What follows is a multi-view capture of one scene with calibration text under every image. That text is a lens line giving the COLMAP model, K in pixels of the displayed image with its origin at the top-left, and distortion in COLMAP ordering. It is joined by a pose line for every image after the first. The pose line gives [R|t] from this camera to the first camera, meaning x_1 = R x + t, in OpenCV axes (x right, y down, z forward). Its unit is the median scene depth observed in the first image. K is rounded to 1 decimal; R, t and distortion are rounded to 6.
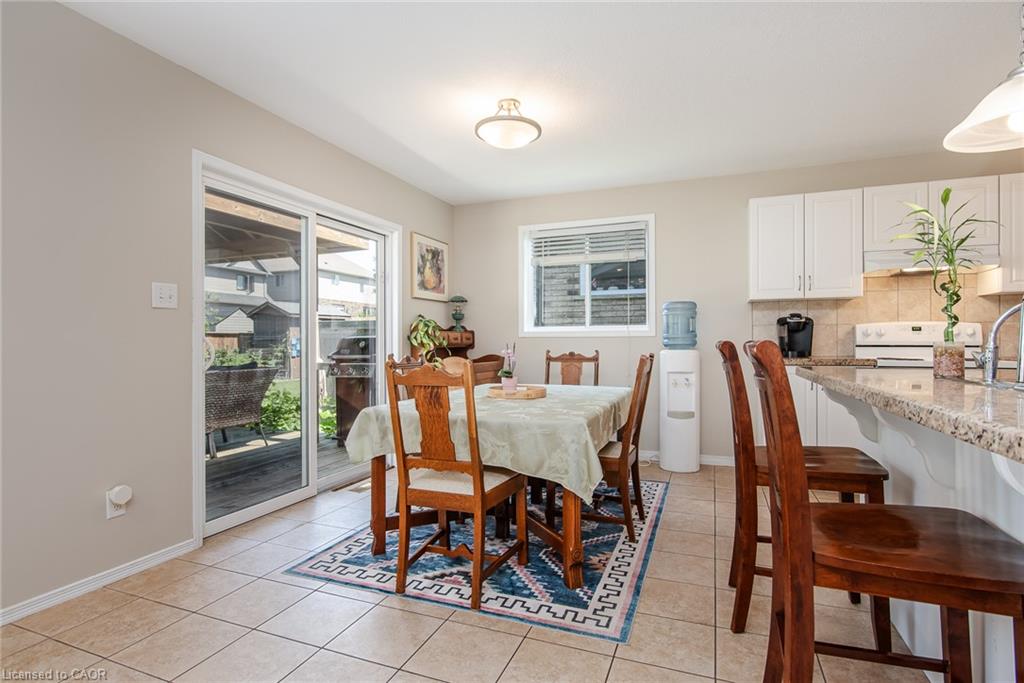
lens RADIAL K [[512.7, 0, 509.2], [0, 512.7, 343.0], [0, 0, 1]] dist [-0.007486, 0.000421]
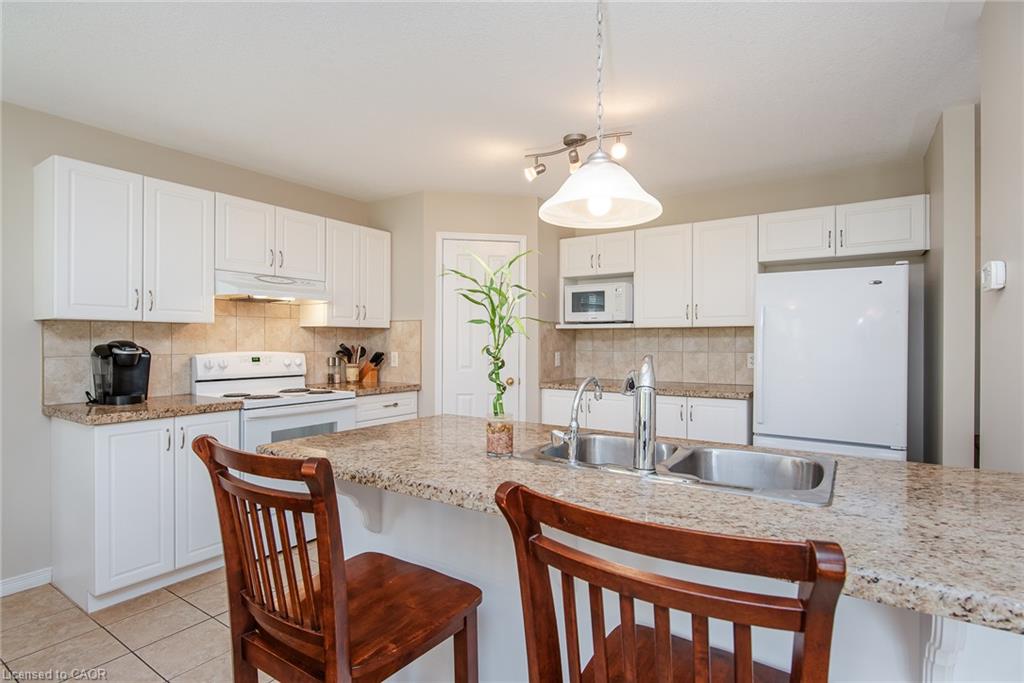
lens RADIAL K [[512.7, 0, 511.5], [0, 512.7, 341.4], [0, 0, 1]] dist [-0.007486, 0.000421]
pose [[0.210620, 0.003236, 0.977563, -0.014032], [-0.000534, 0.999995, -0.003195, -0.055120], [-0.977568, 0.000151, 0.210621, 0.330512]]
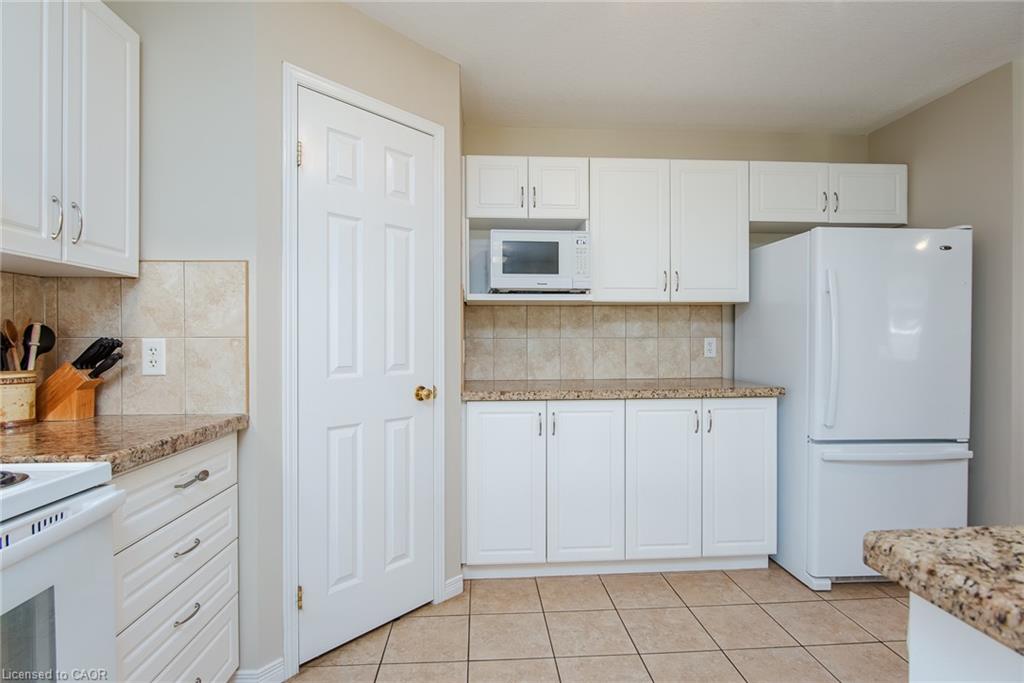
lens RADIAL K [[512.7, 0, 509.6], [0, 512.7, 341.9], [0, 0, 1]] dist [-0.007486, 0.000421]
pose [[-0.429630, 0.001336, 0.903004, 0.465083], [0.005479, 0.999984, 0.001127, -0.032562], [-0.902988, 0.005432, -0.429631, 0.706698]]
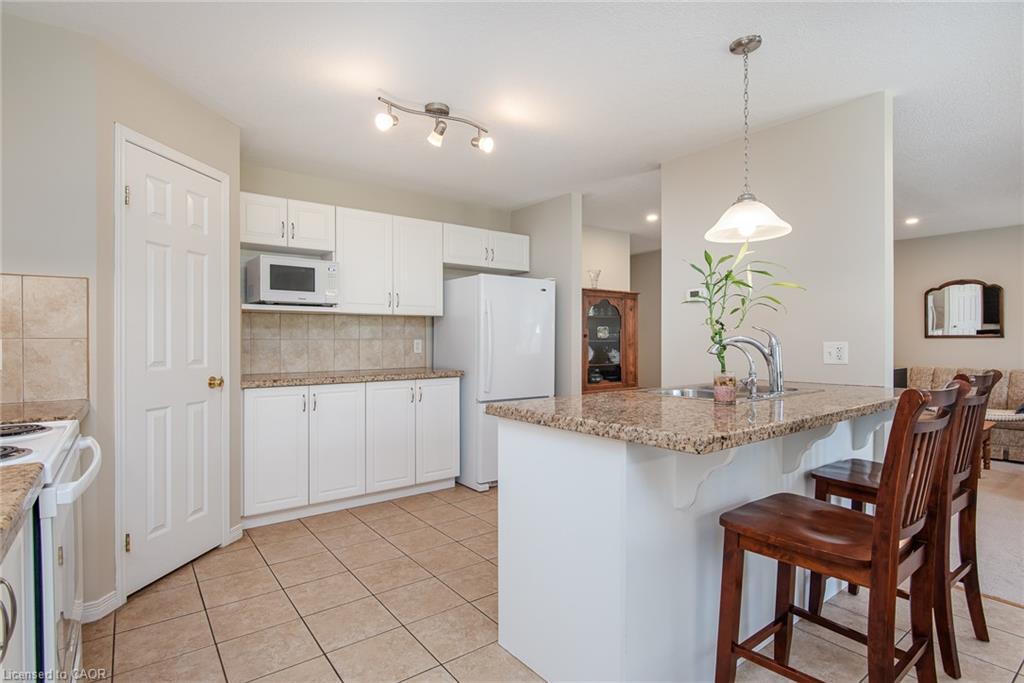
lens RADIAL K [[512.7, 0, 510.7], [0, 512.7, 341.4], [0, 0, 1]] dist [-0.007486, 0.000421]
pose [[-0.855357, 0.004128, 0.518023, 0.283736], [0.005743, 0.999982, 0.001514, -0.032449], [-0.518008, 0.004270, -0.855365, 0.949820]]
